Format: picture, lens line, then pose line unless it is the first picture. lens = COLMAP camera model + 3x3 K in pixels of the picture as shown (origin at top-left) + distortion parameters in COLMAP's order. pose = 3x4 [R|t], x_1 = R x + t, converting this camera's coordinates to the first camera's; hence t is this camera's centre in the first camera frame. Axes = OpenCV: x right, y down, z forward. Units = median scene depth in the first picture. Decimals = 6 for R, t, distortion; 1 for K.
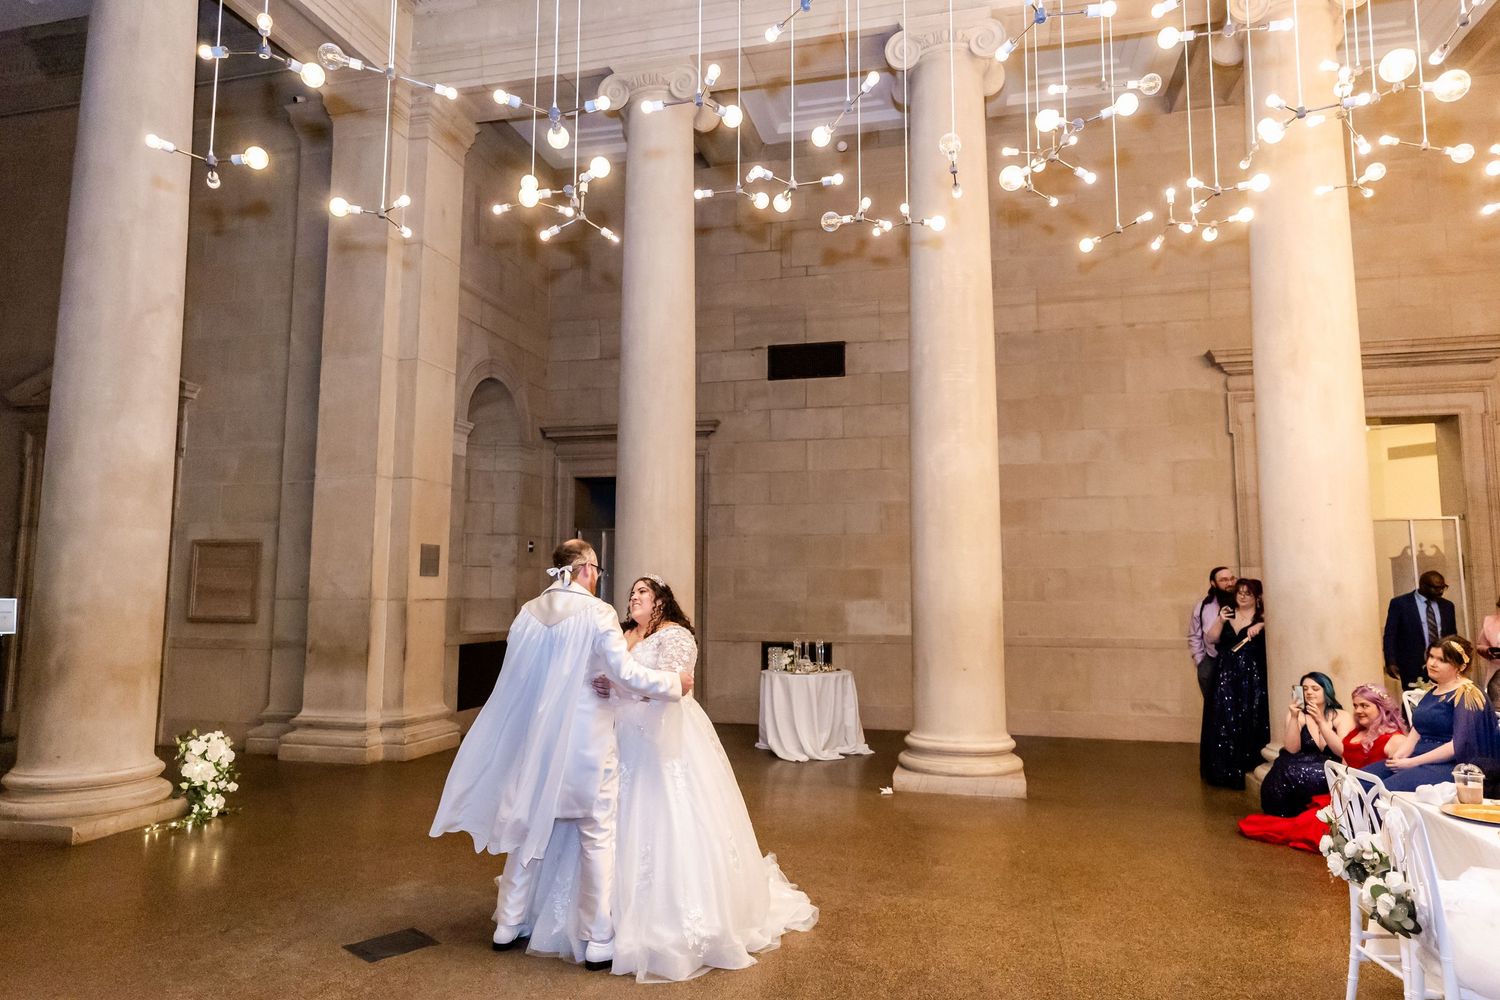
lens RADIAL K [[930.7, 0, 739.5], [0, 930.7, 496.1], [0, 0, 1]] dist [0.006753, 0.000902]
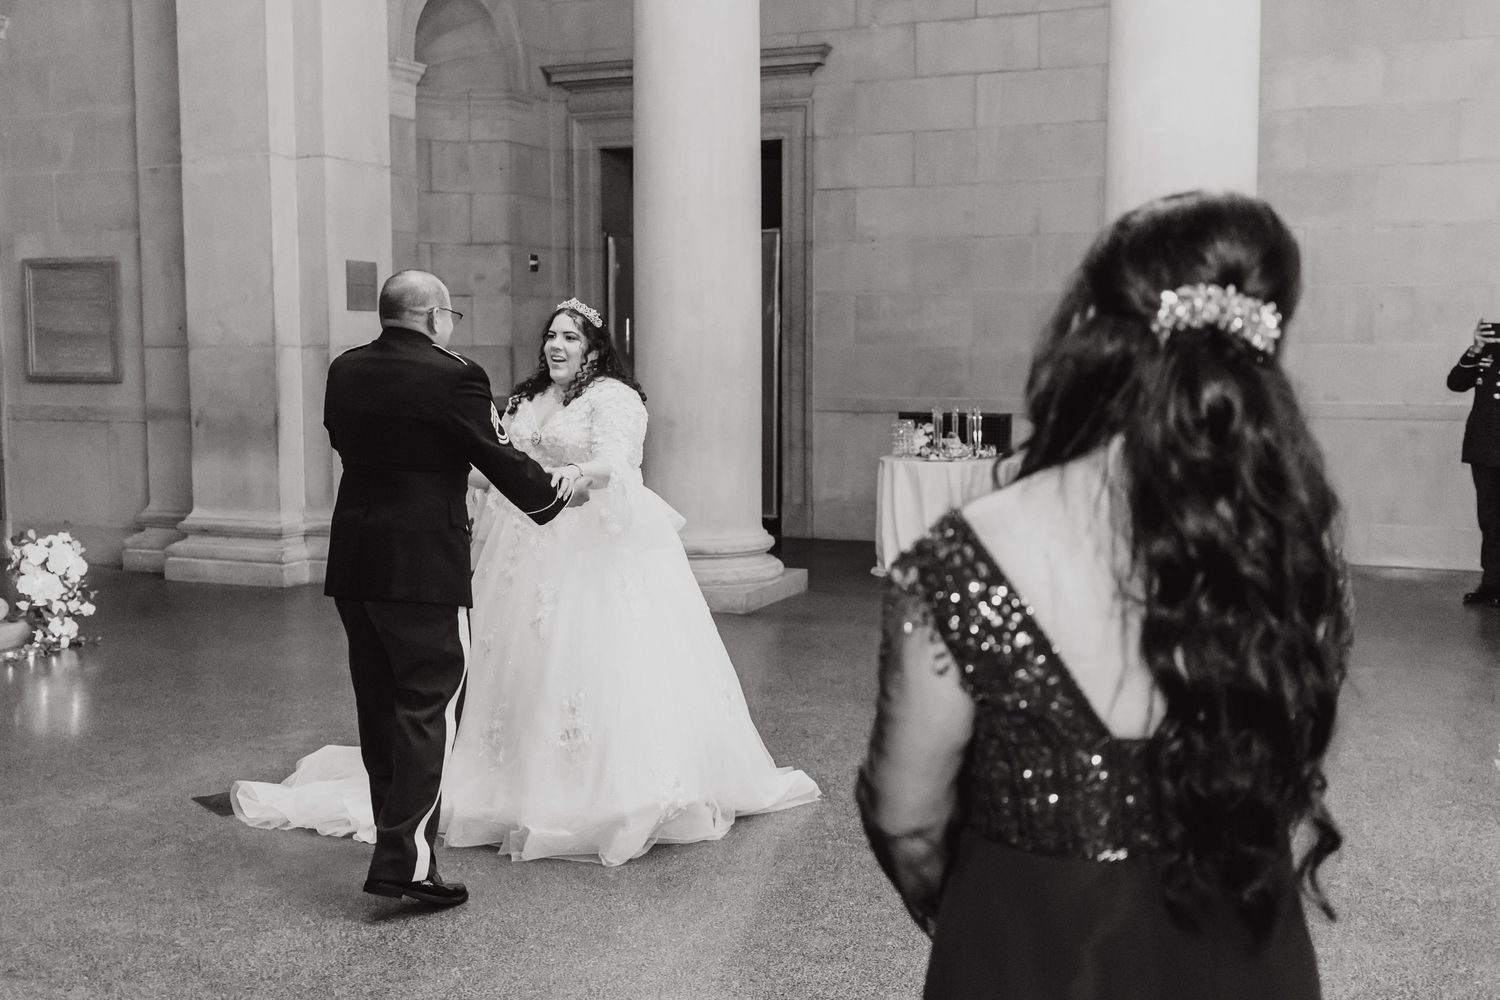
lens RADIAL K [[1580.5, 0, 739.4], [0, 1580.5, 492.1], [0, 0, 1]] dist [0.002388, 0.008158]
pose [[0.989652, 0.006378, -0.143347, 0.088380], [0.021987, 0.980474, 0.195418, 0.000537], [0.141794, -0.196548, 0.970187, -0.057847]]
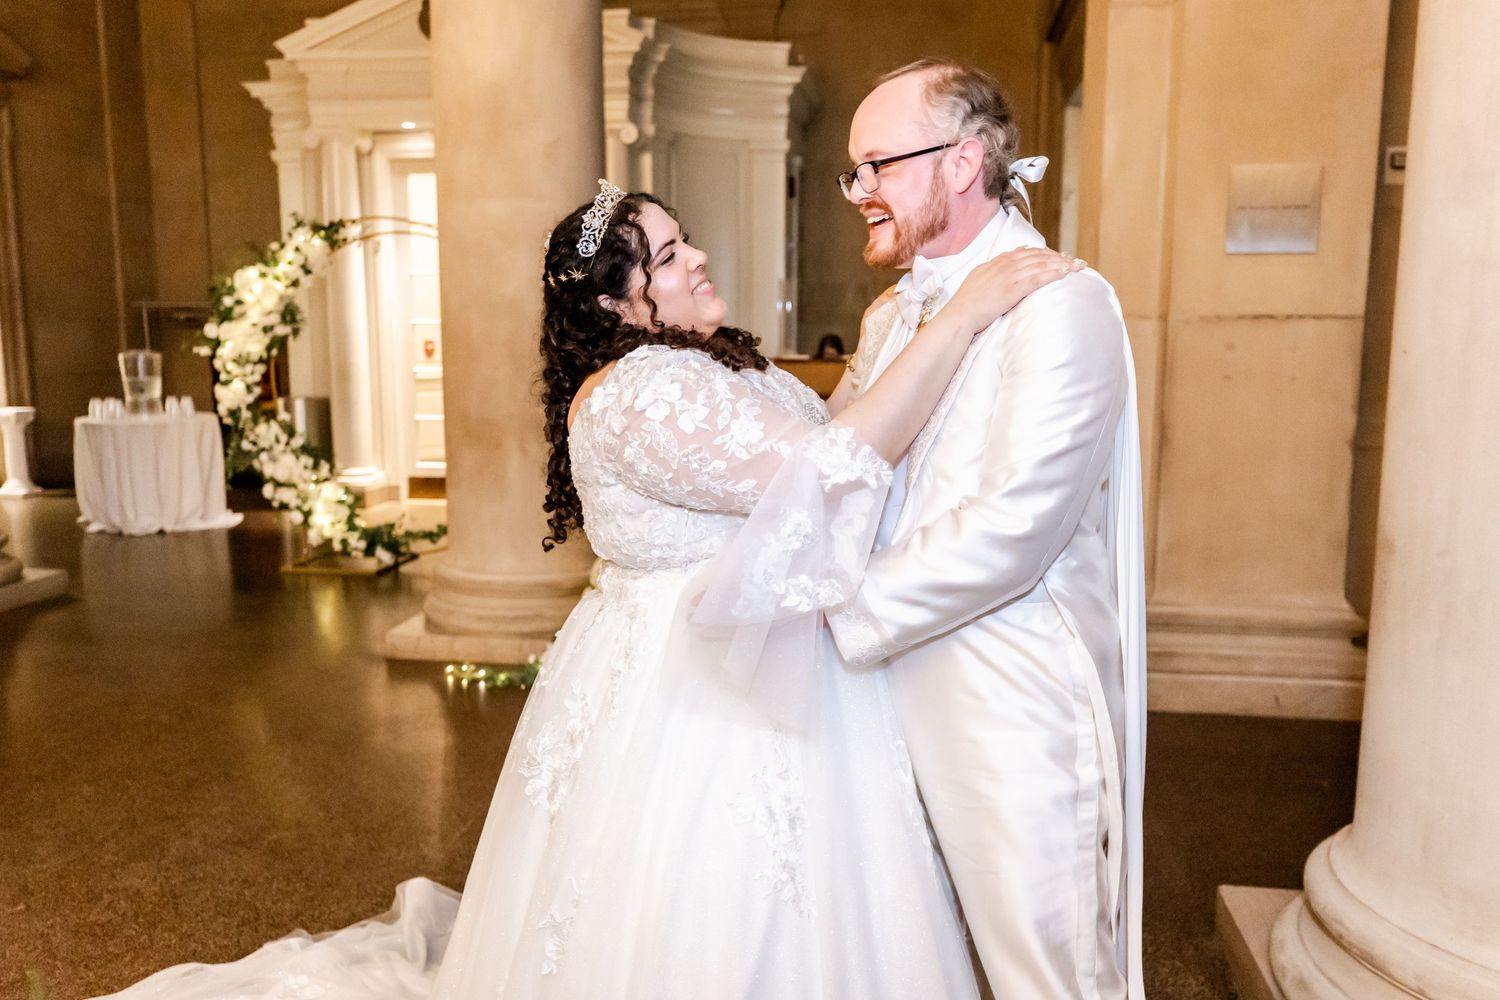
lens RADIAL K [[1207.8, 0, 748.8], [0, 1207.8, 504.3], [0, 0, 1]] dist [0.001234, 0.001356]
pose [[0.099765, 0.139107, -0.985239, 0.135034], [0.103977, 0.983300, 0.149362, 0.094134], [0.989563, -0.117344, 0.083635, 0.771656]]
